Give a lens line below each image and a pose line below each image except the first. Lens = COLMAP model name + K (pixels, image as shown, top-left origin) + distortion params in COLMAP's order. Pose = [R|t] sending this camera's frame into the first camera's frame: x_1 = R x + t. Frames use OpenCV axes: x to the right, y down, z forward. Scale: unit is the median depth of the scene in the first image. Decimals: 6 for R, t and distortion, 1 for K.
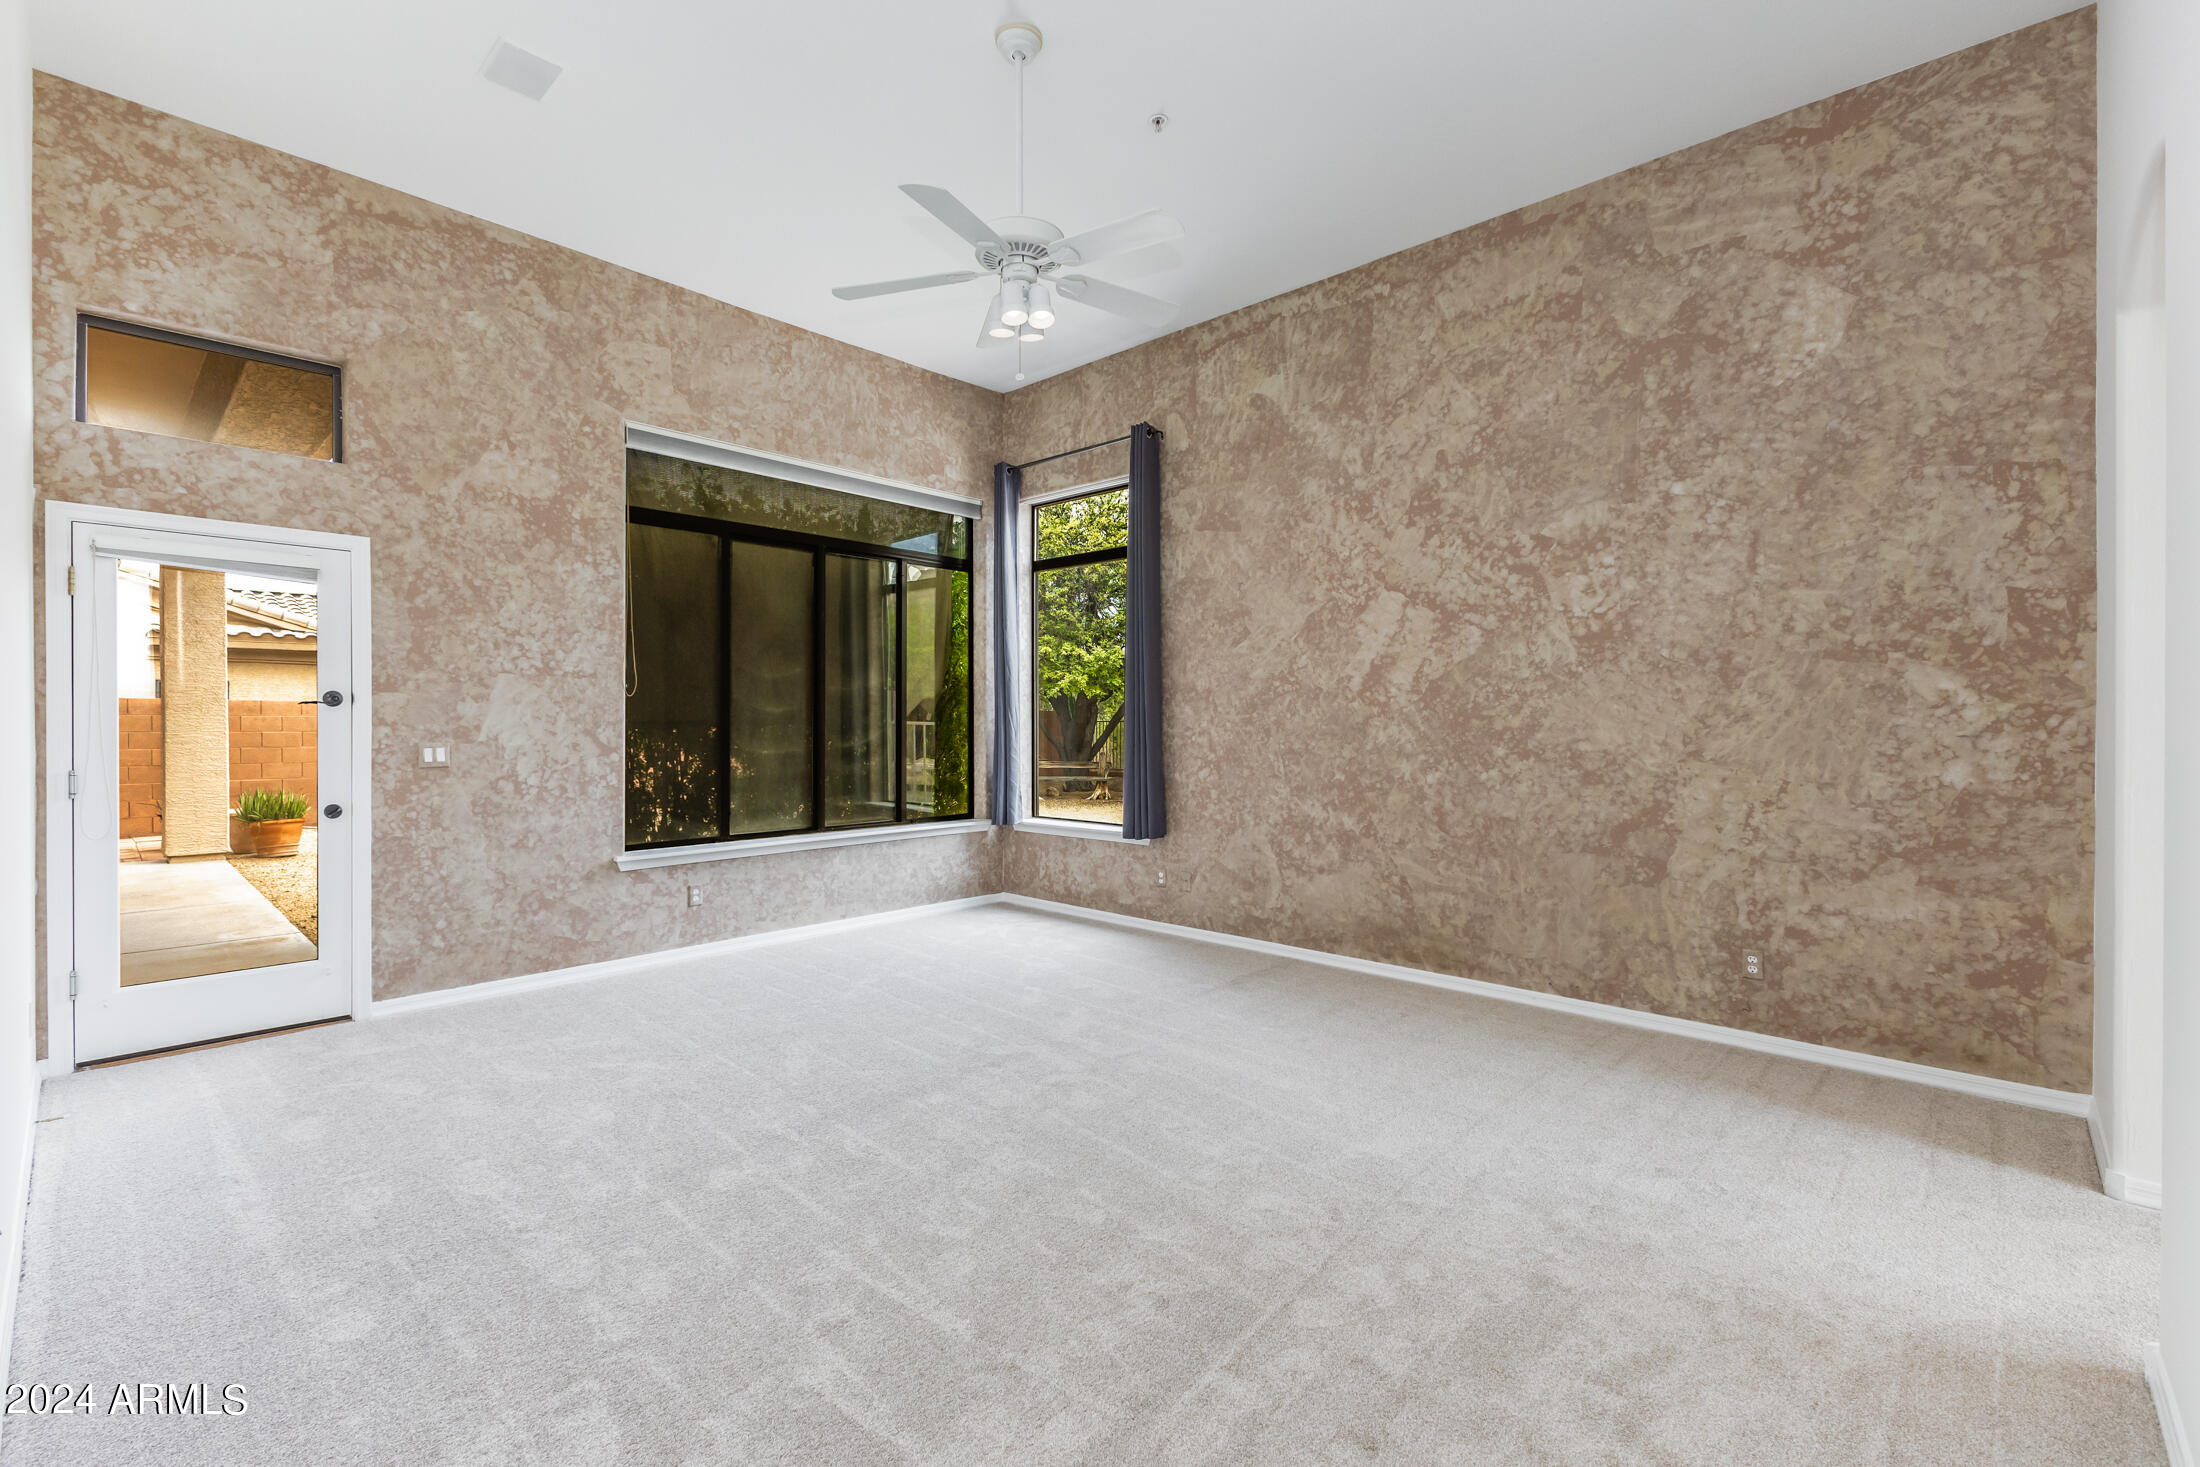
lens RADIAL K [[944.6, 0, 1101.1], [0, 944.6, 726.6], [0, 0, 1]] dist [0.010448, -0.001345]
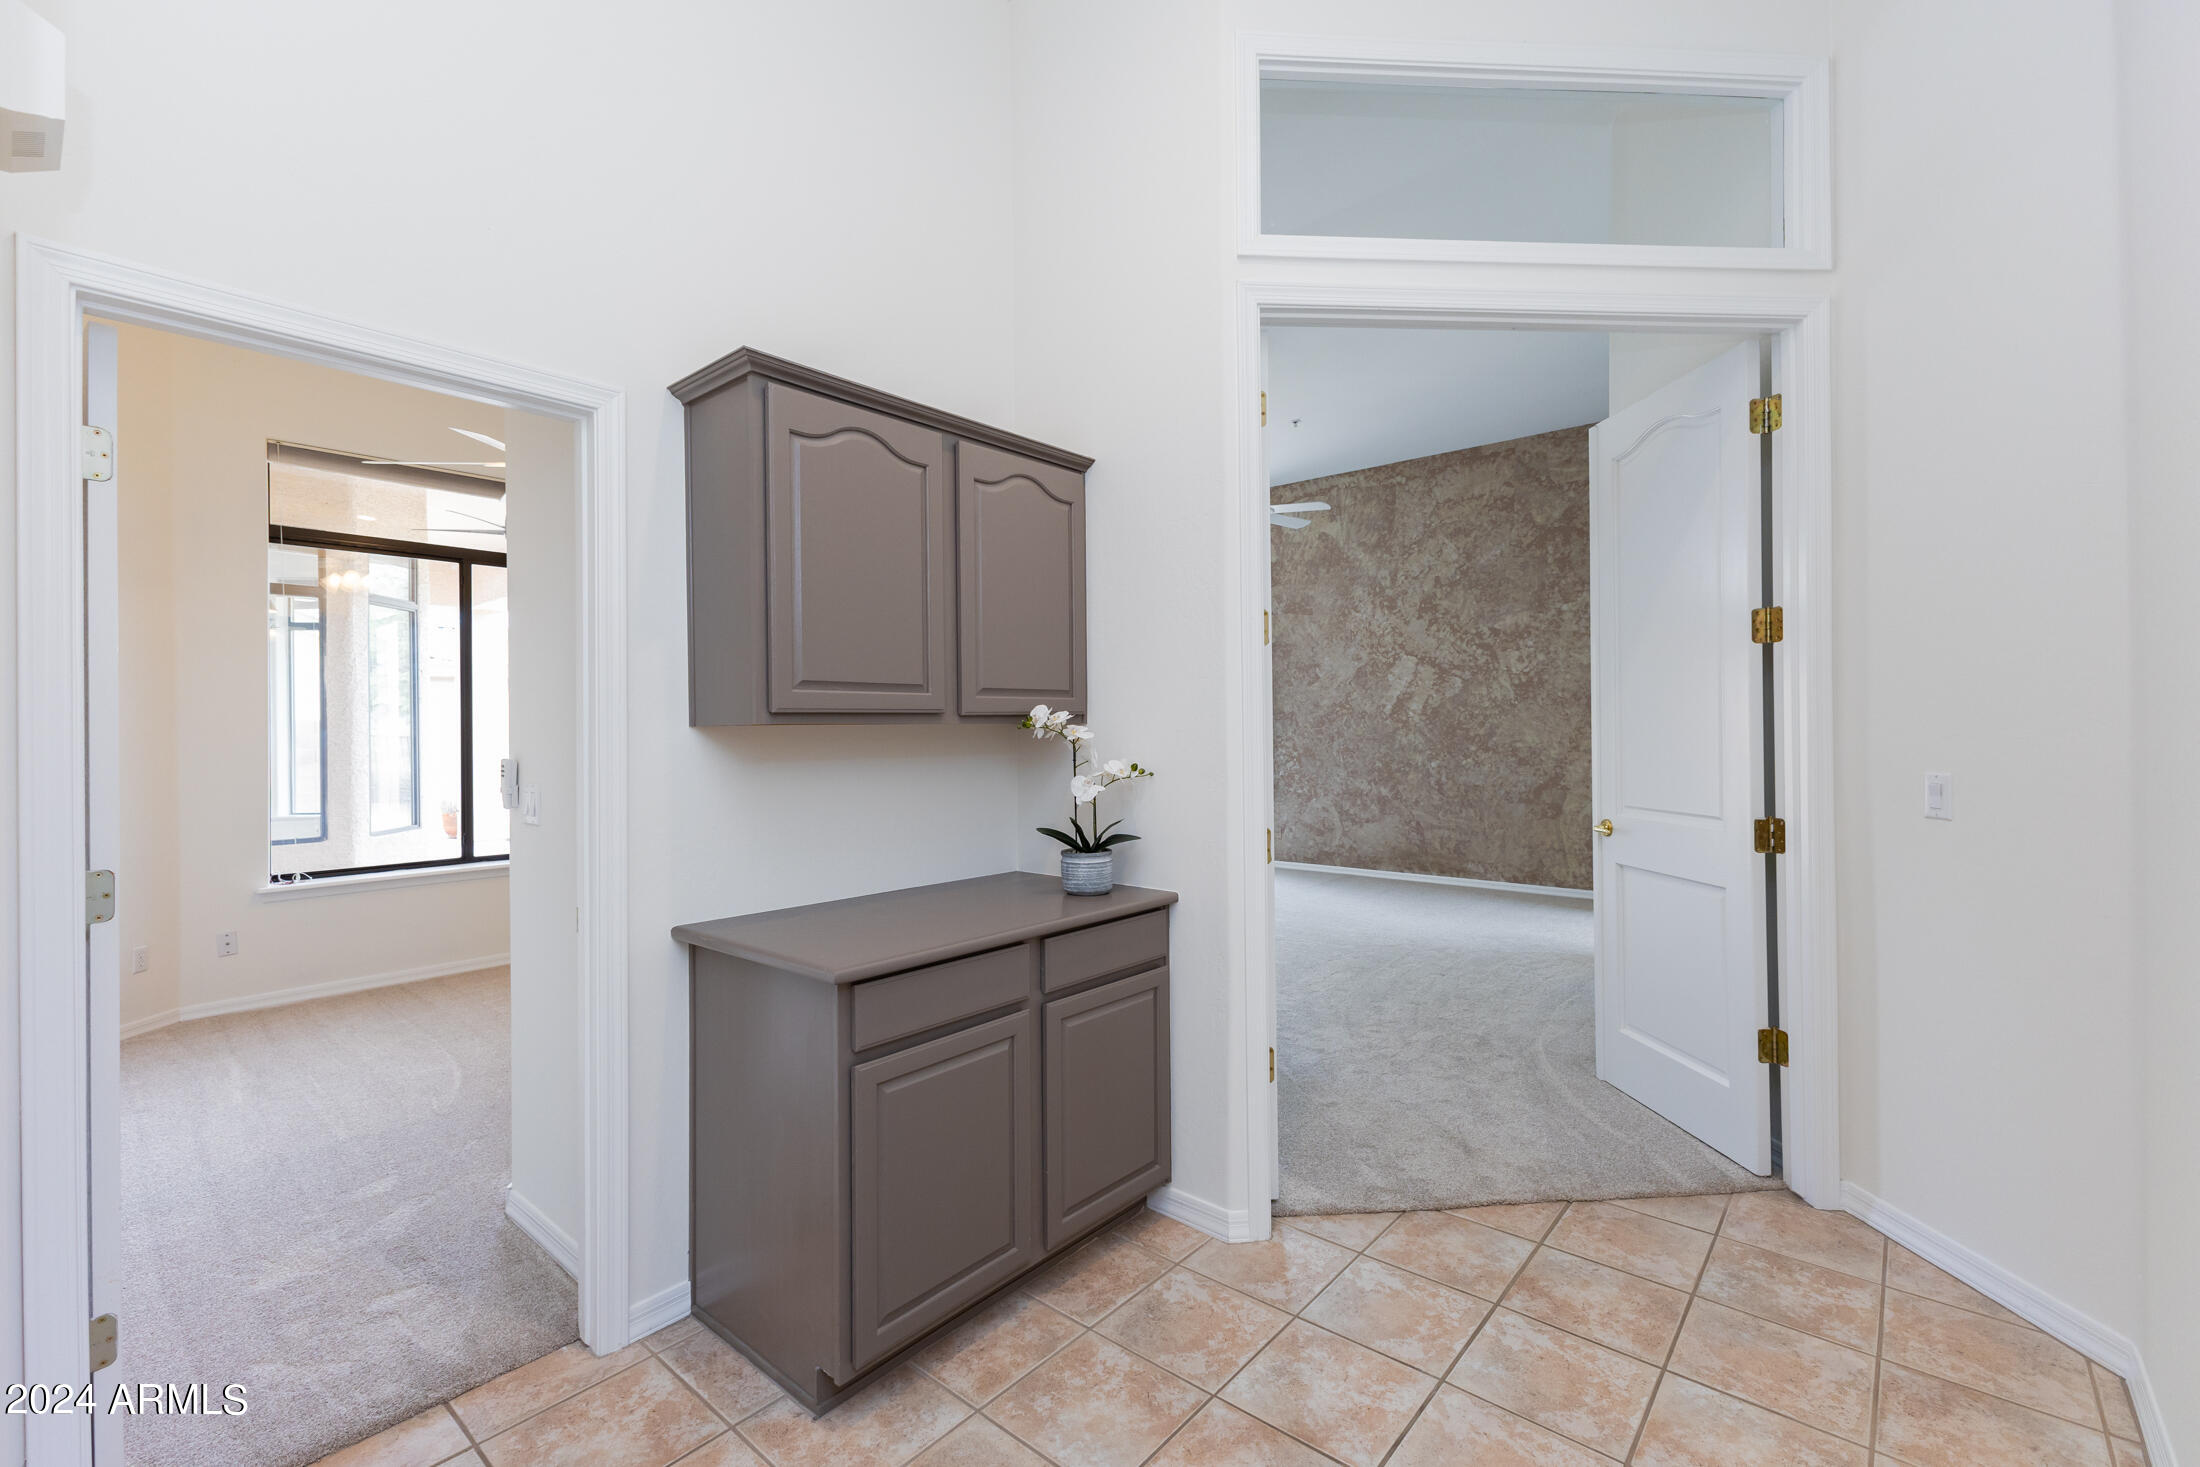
lens RADIAL K [[944.6, 0, 1101.1], [0, 944.6, 726.6], [0, 0, 1]] dist [0.010448, -0.001345]
pose [[0.999169, -0.009364, 0.039662, -0.323808], [0.009687, 0.999921, -0.007964, -0.006296], [-0.039585, 0.008341, 0.999181, -0.699127]]
